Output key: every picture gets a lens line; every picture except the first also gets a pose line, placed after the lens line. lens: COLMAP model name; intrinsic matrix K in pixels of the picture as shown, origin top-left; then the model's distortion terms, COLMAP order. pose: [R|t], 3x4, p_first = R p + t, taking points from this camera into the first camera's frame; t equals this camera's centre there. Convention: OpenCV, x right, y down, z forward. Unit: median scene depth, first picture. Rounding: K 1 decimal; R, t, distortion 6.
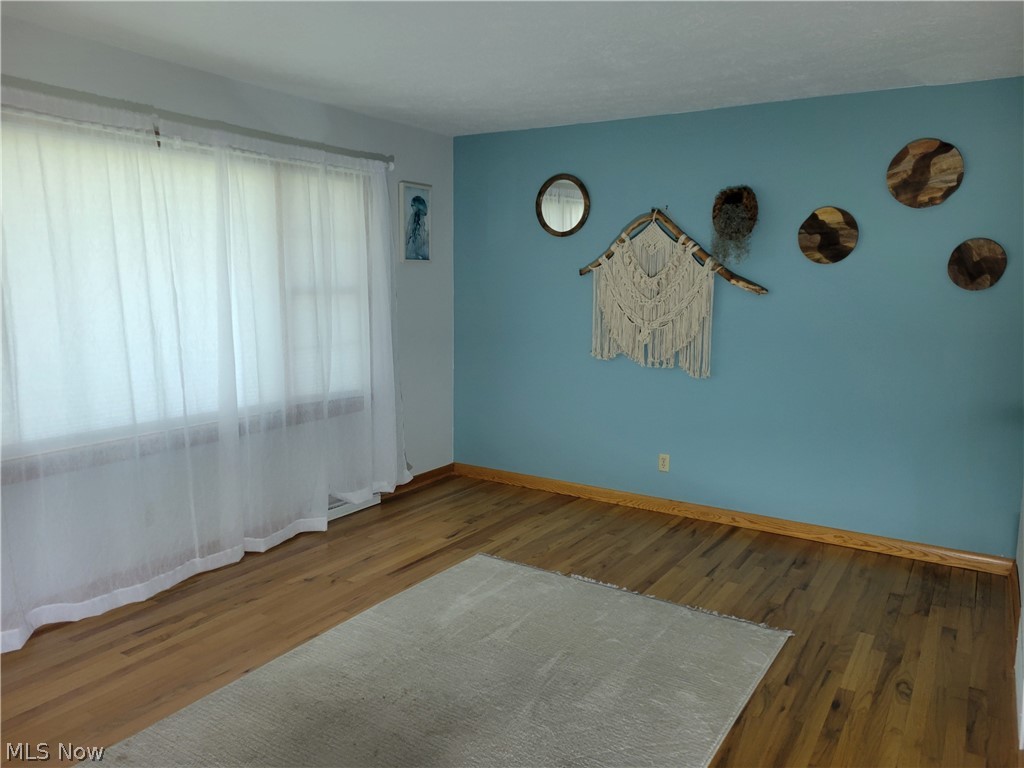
lens RADIAL K [[769.2, 0, 519.5], [0, 769.2, 385.2], [0, 0, 1]] dist [0.037748, -0.029471]
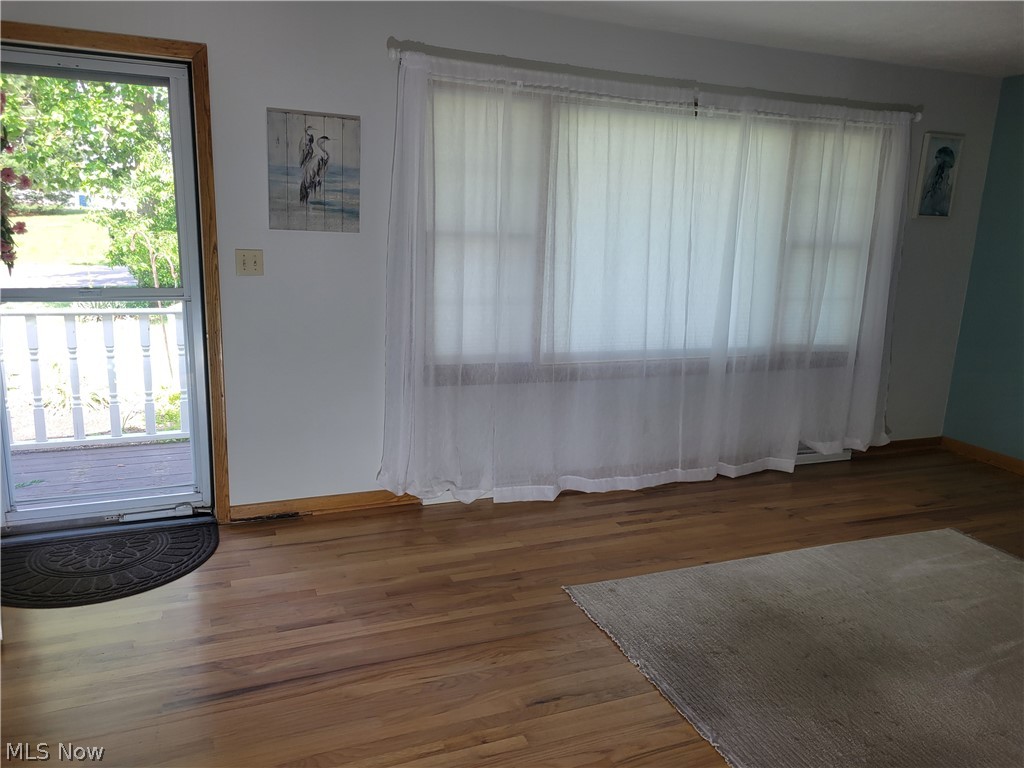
lens RADIAL K [[769.2, 0, 515.3], [0, 769.2, 392.5], [0, 0, 1]] dist [0.037748, -0.029471]
pose [[0.809657, 0.149191, -0.567624, 0.035466], [-0.109937, 0.988585, 0.103021, 0.013028], [0.576514, -0.021009, 0.816817, -0.106785]]
